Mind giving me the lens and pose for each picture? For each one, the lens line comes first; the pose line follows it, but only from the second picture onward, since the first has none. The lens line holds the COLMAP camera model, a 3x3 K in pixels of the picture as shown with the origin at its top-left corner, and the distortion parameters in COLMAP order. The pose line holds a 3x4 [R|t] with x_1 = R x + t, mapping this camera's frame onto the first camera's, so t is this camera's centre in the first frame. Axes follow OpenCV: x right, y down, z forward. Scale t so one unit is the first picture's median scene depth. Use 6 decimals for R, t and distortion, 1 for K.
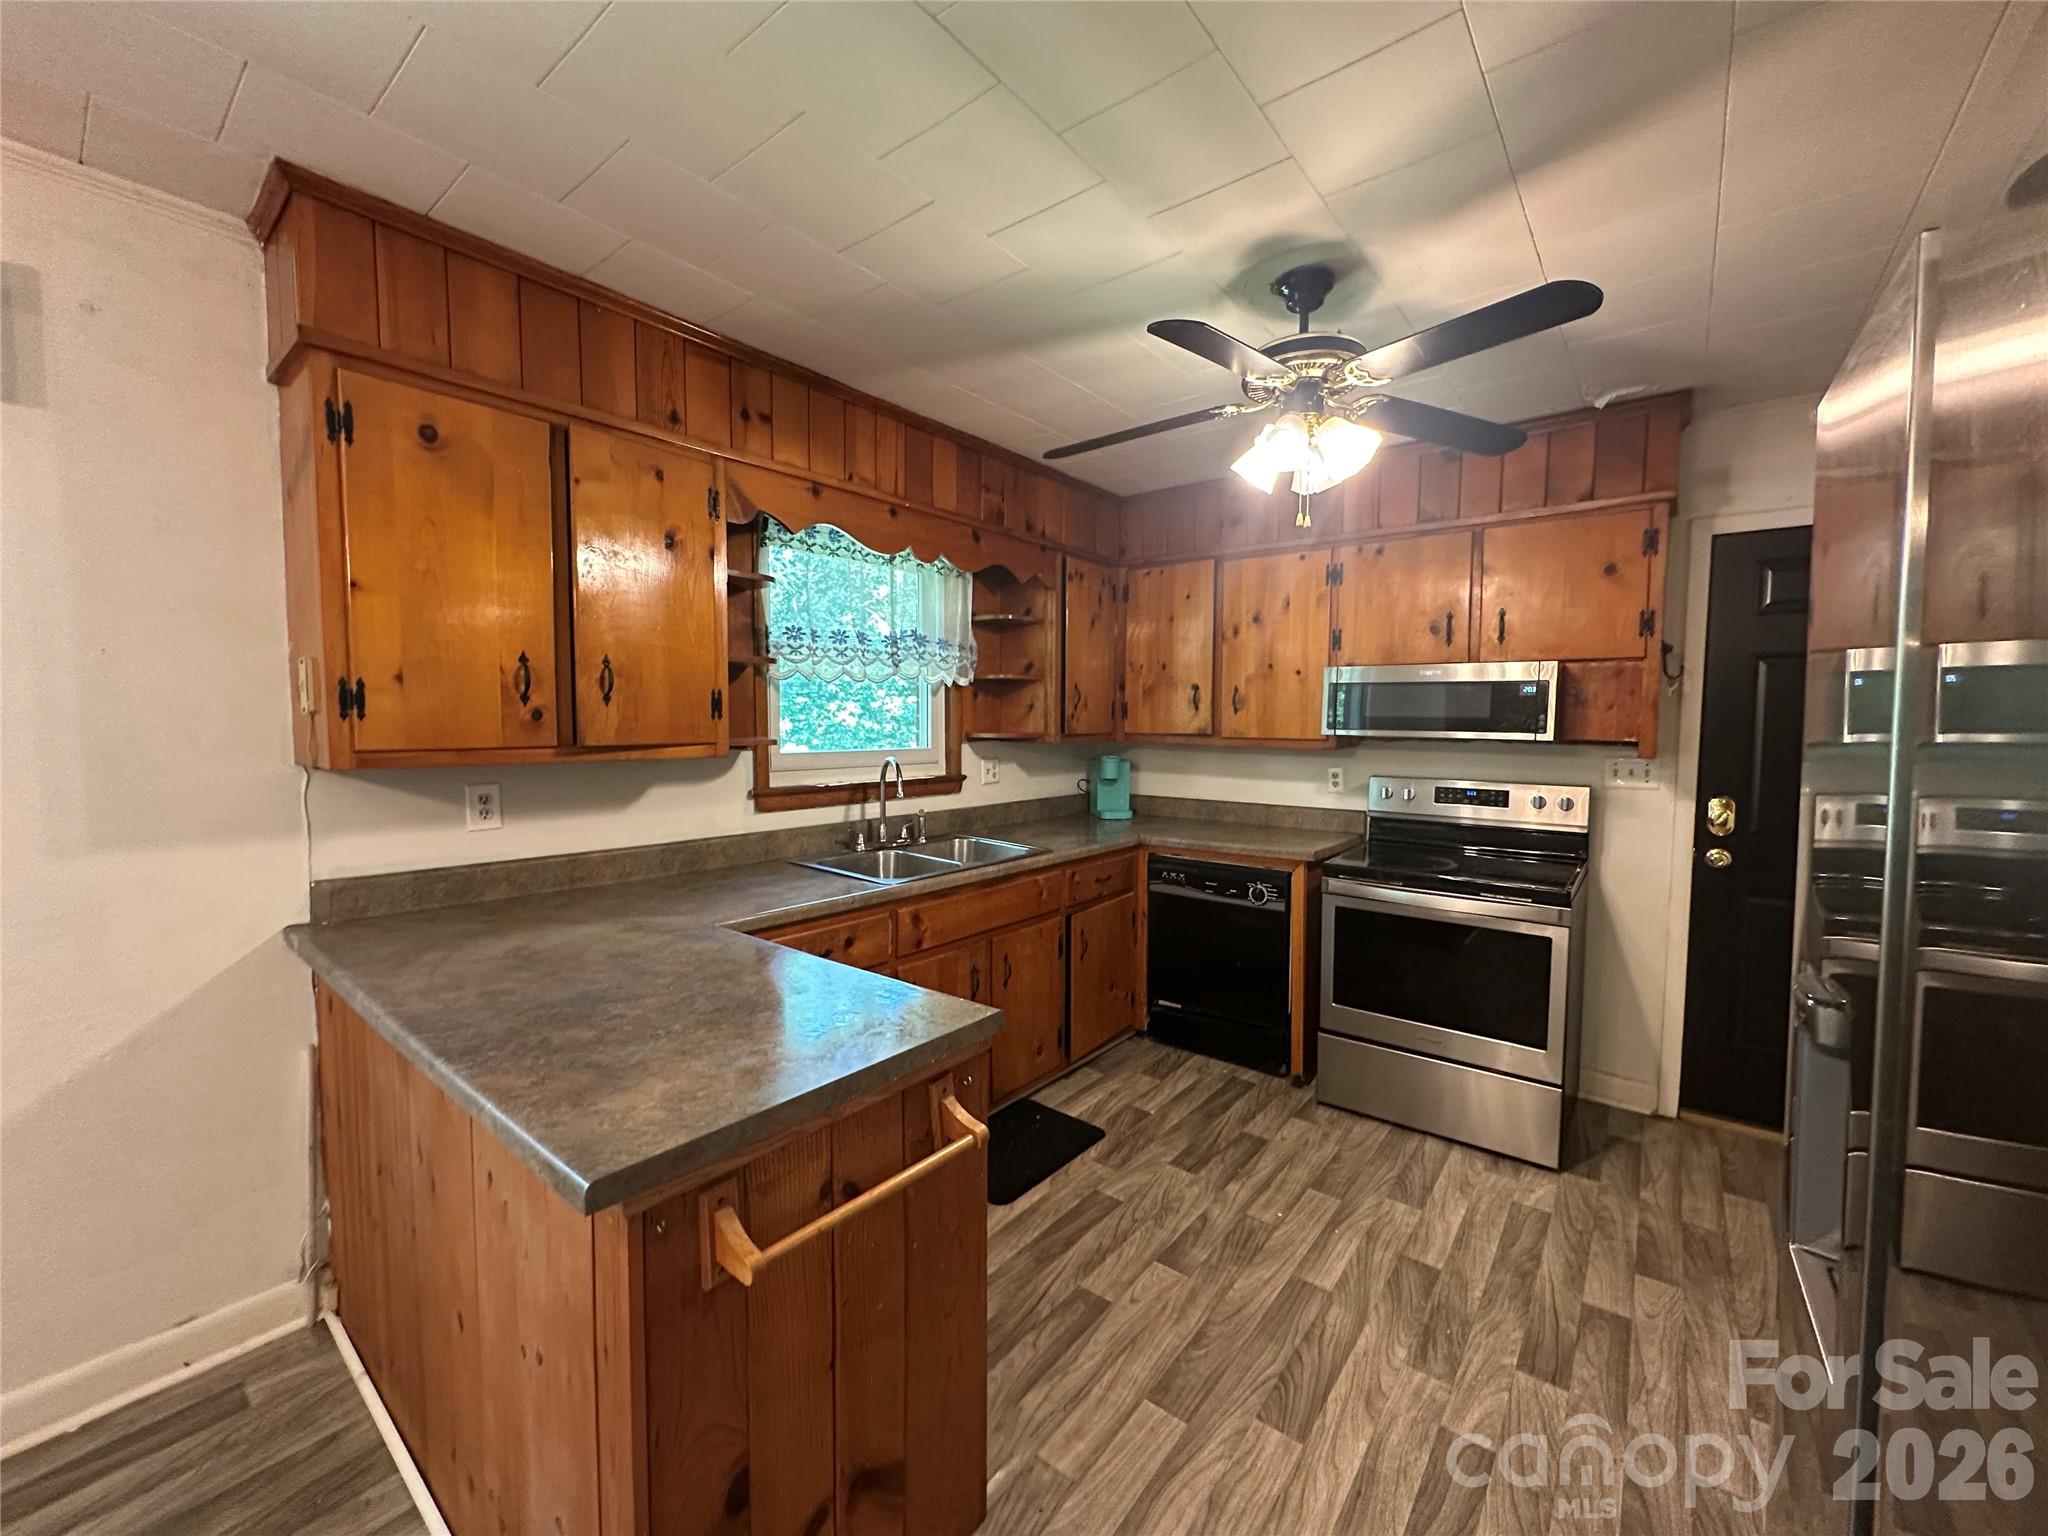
lens RADIAL K [[817.6, 0, 1019.8], [0, 817.6, 765.3], [0, 0, 1]] dist [-0.004133, -0.000076]
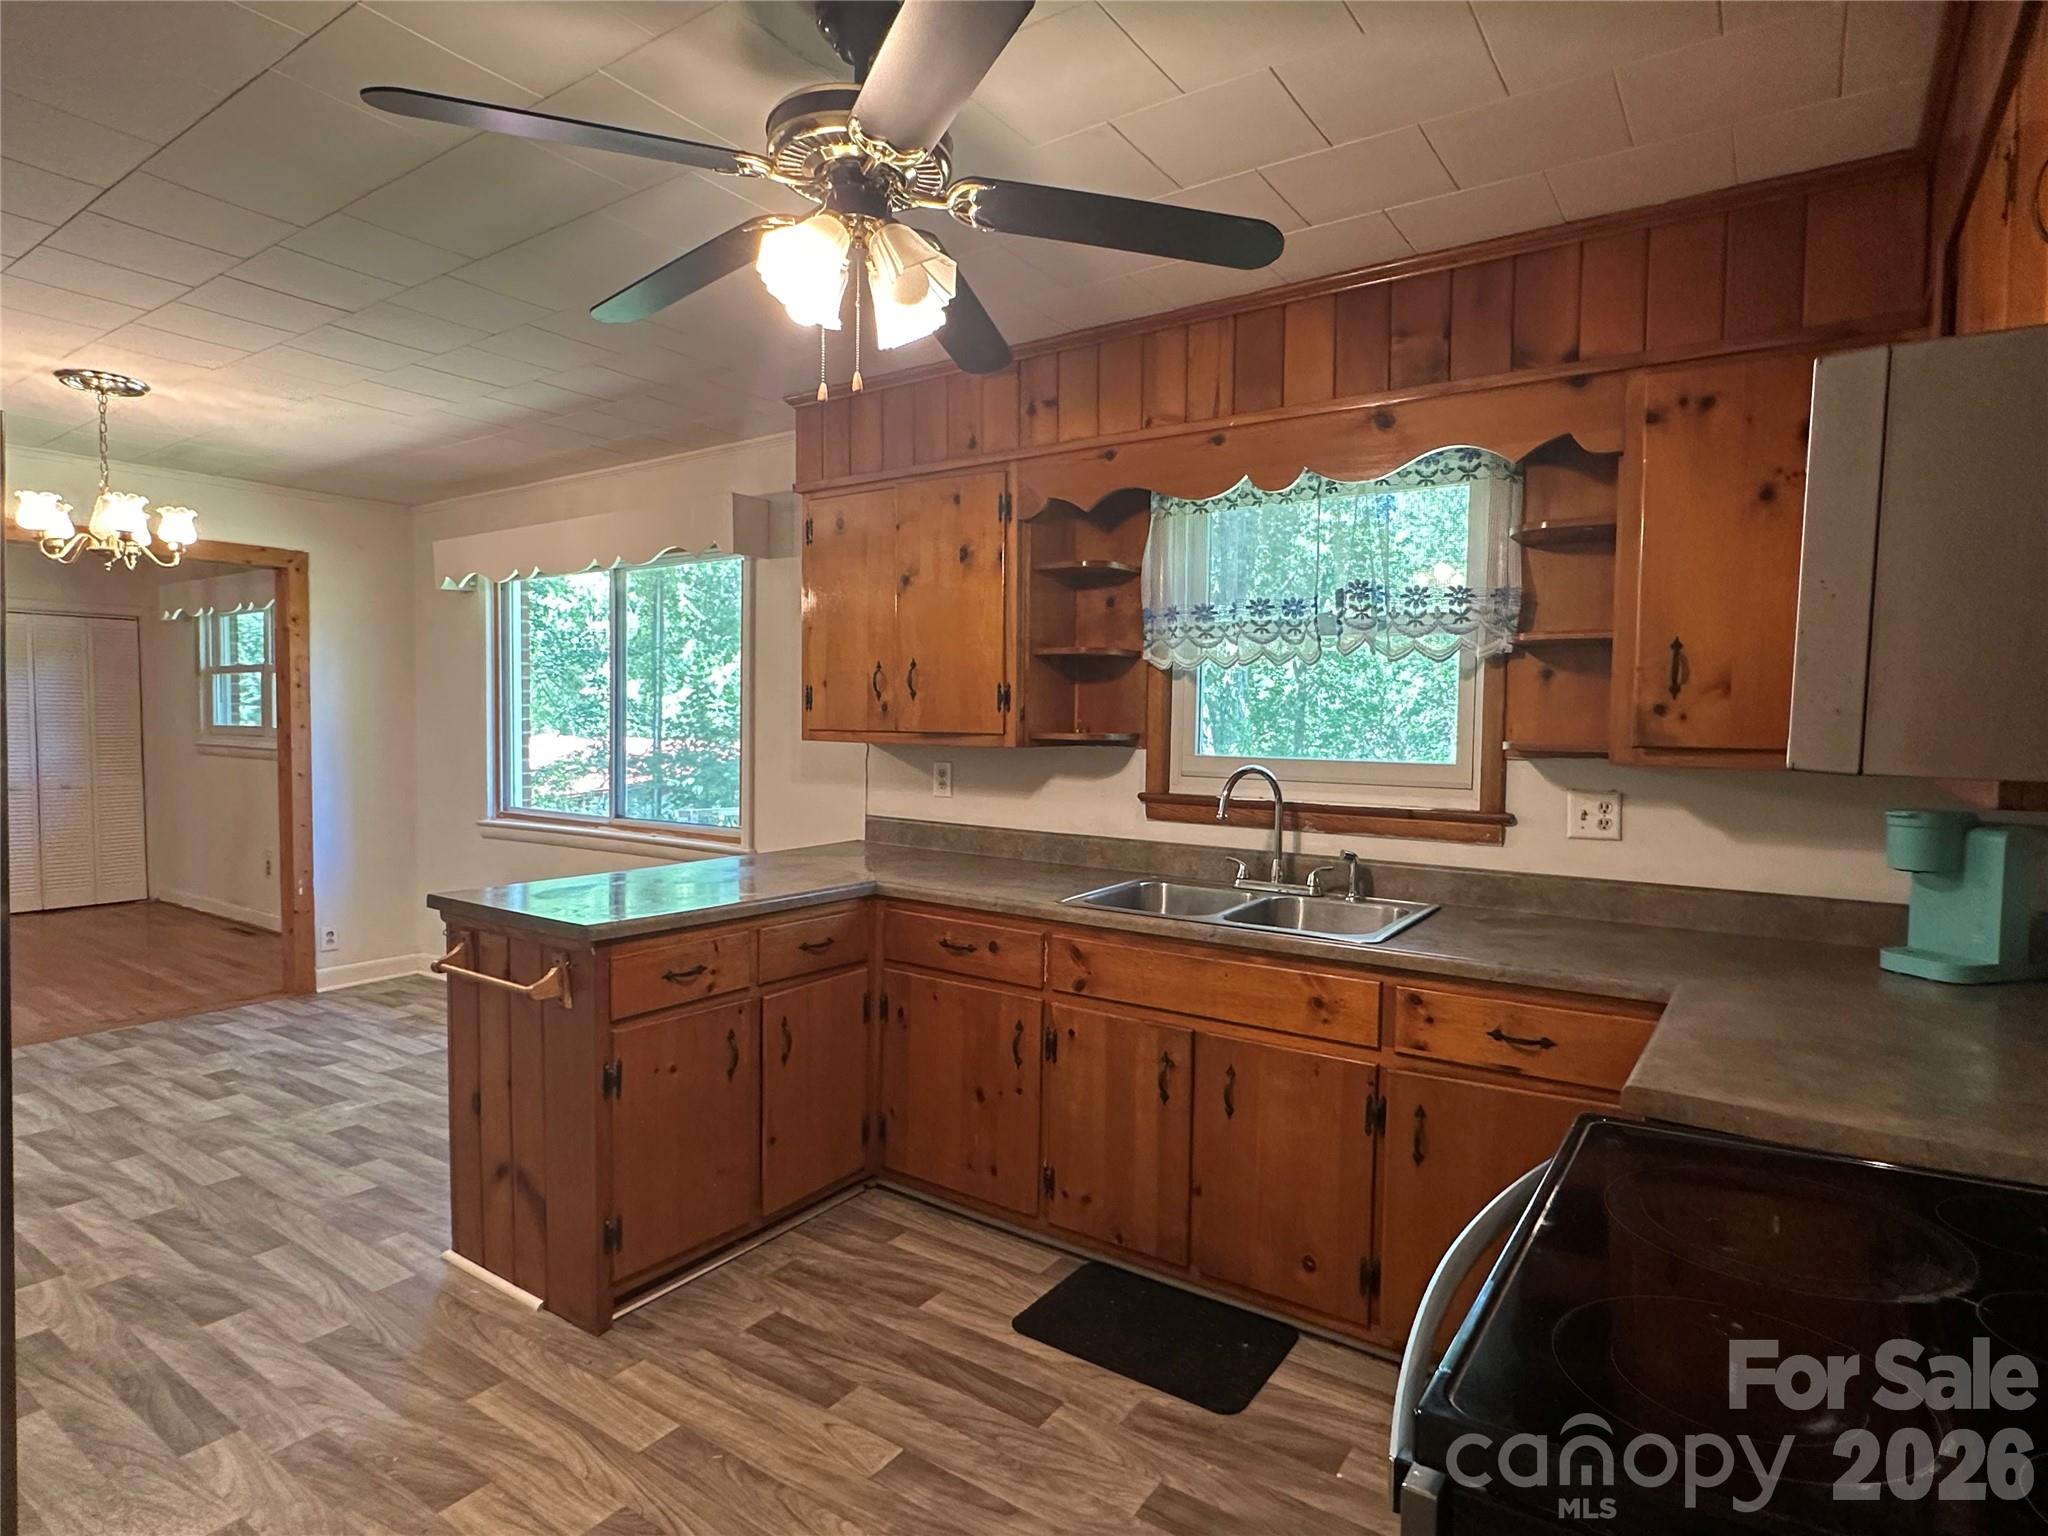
lens RADIAL K [[1106.2, 0, 1025.1], [0, 1106.2, 774.8], [0, 0, 1]] dist [-0.008055, 0.001793]
pose [[0.072990, 0.043632, -0.996378, 0.975138], [-0.072820, 0.996609, 0.038307, -0.029824], [0.994671, 0.069760, 0.075919, 0.860979]]
